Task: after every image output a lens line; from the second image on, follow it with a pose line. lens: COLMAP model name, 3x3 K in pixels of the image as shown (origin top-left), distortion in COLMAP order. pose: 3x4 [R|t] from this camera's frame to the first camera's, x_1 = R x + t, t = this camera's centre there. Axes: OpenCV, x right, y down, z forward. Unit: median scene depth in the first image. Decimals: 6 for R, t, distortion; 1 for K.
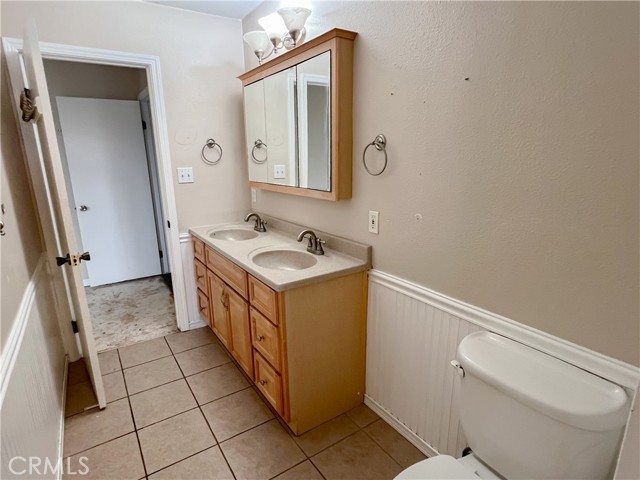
lens RADIAL K [[346.6, 0, 314.3], [0, 346.6, 245.4], [0, 0, 1]] dist [-0.005399, 0.001557]
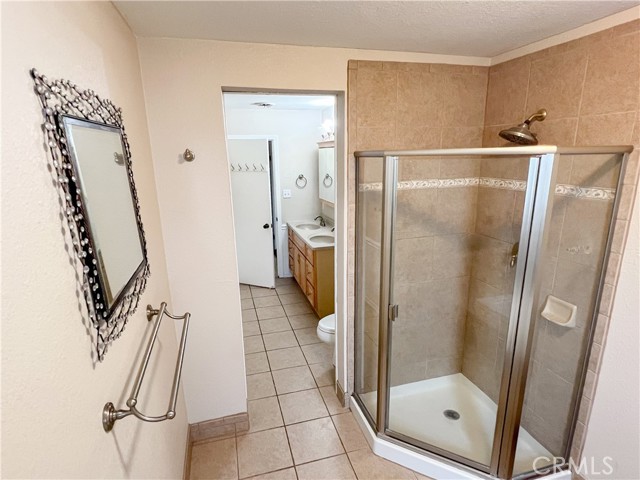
lens RADIAL K [[346.6, 0, 320.1], [0, 346.6, 239.3], [0, 0, 1]] dist [-0.005399, 0.001557]
pose [[0.954280, 0.070362, -0.290515, 0.377636], [-0.071671, 0.997409, 0.006144, 0.020281], [0.290195, 0.014958, 0.956851, -0.772675]]
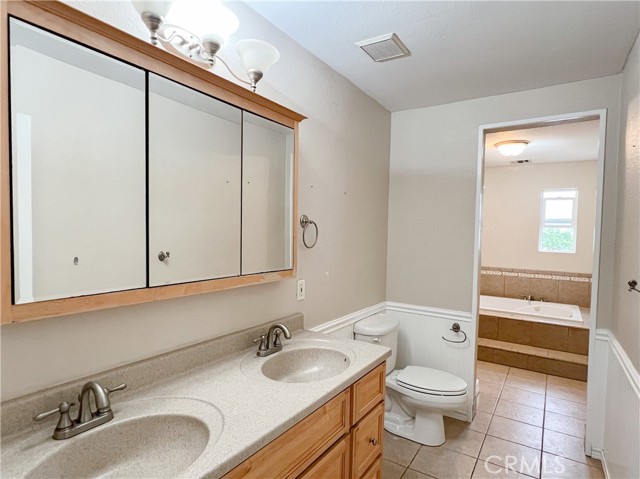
lens RADIAL K [[346.6, 0, 320.1], [0, 346.6, 245.3], [0, 0, 1]] dist [-0.005399, 0.001557]
pose [[-0.399840, -0.026208, 0.916210, -0.558042], [0.217801, 0.968244, 0.122746, -0.210626], [-0.890332, 0.248630, -0.381434, 0.848651]]
